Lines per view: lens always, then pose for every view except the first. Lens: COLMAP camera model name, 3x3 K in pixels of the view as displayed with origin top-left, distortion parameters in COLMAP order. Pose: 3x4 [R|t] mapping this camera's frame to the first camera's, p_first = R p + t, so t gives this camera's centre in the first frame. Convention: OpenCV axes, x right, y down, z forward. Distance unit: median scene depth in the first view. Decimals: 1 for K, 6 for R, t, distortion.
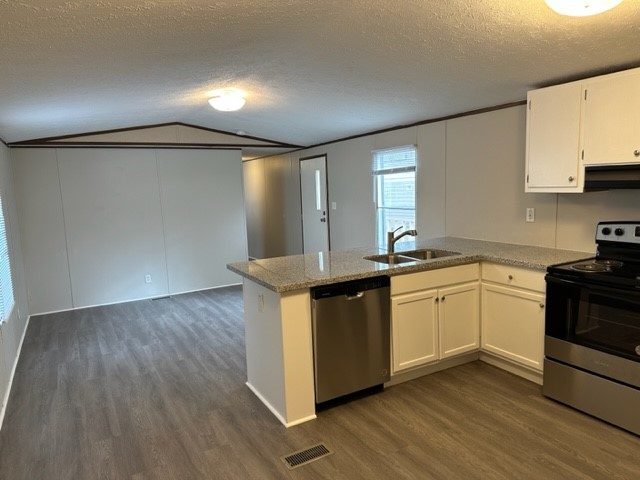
lens RADIAL K [[446.1, 0, 320.0], [0, 446.1, 240.0], [0, 0, 1]] dist [0.138710, -0.219865]
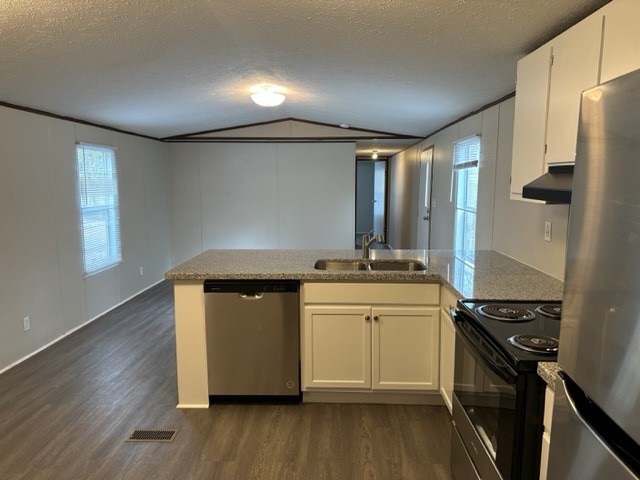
lens RADIAL K [[446.1, 0, 320.0], [0, 446.1, 240.0], [0, 0, 1]] dist [0.138710, -0.219865]
pose [[0.849523, 0.103194, -0.517360, 0.601032], [-0.093372, 0.994611, 0.045069, -0.044867], [0.519223, 0.010020, 0.854580, 0.222582]]
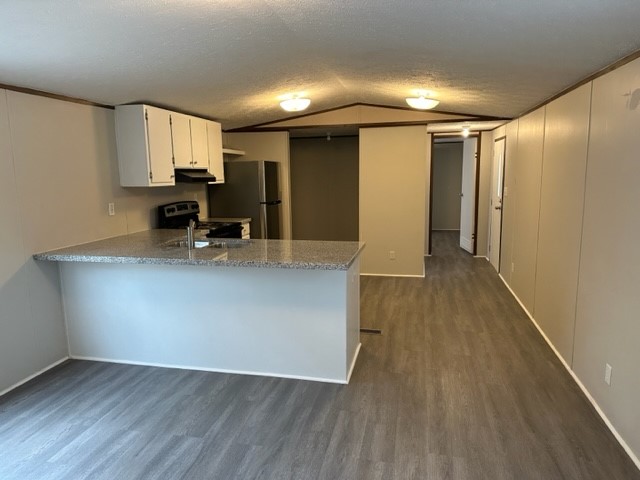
lens RADIAL K [[446.1, 0, 320.0], [0, 446.1, 240.0], [0, 0, 1]] dist [0.138710, -0.219865]
pose [[-0.742684, -0.052925, 0.667547, -0.741240], [0.126657, 0.967776, 0.217641, -0.179362], [-0.657555, 0.246188, -0.712048, 1.666736]]
